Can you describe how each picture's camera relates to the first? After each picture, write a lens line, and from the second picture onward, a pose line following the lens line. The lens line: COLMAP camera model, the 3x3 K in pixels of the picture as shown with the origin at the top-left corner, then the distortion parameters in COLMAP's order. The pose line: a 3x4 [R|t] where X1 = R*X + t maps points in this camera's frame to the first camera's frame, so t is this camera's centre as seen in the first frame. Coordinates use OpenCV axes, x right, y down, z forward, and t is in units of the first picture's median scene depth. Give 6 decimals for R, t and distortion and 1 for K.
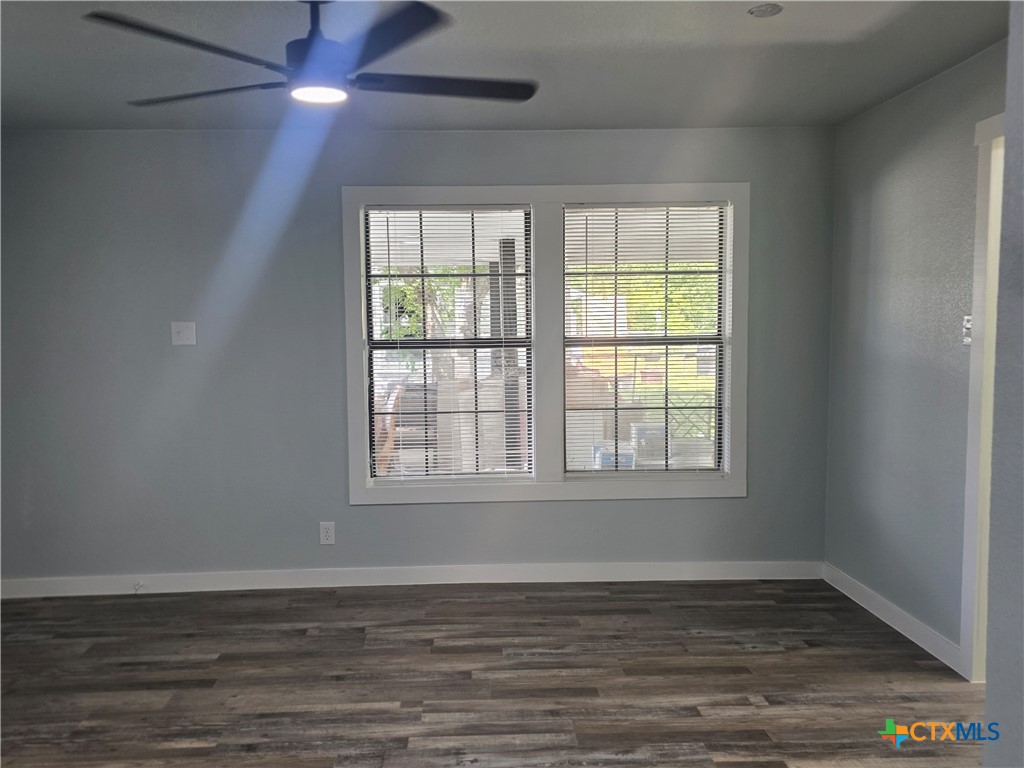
lens RADIAL K [[869.0, 0, 512.0], [0, 869.0, 384.0], [0, 0, 1]] dist [0.080943, -0.111096]
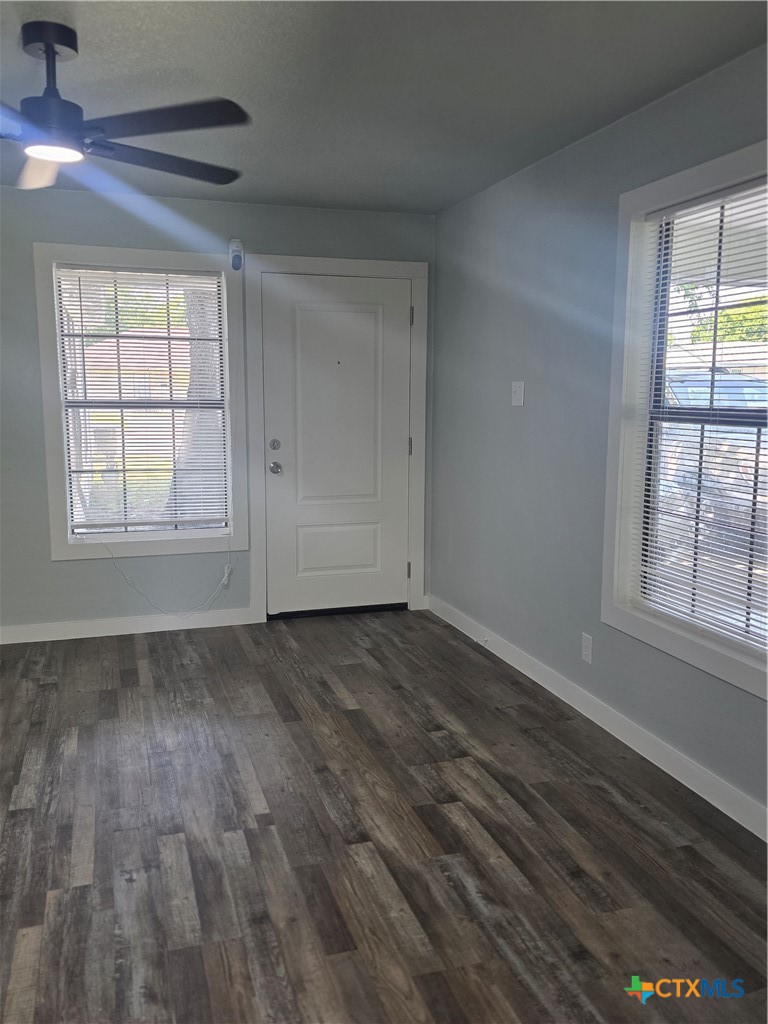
lens RADIAL K [[869.0, 0, 354.8], [0, 869.0, 509.9], [0, 0, 1]] dist [0.080943, -0.111096]
pose [[0.235395, 0.150524, -0.960173, 0.605557], [-0.075305, 0.987789, 0.136392, -0.057553], [0.968978, 0.040200, 0.243855, 0.744431]]
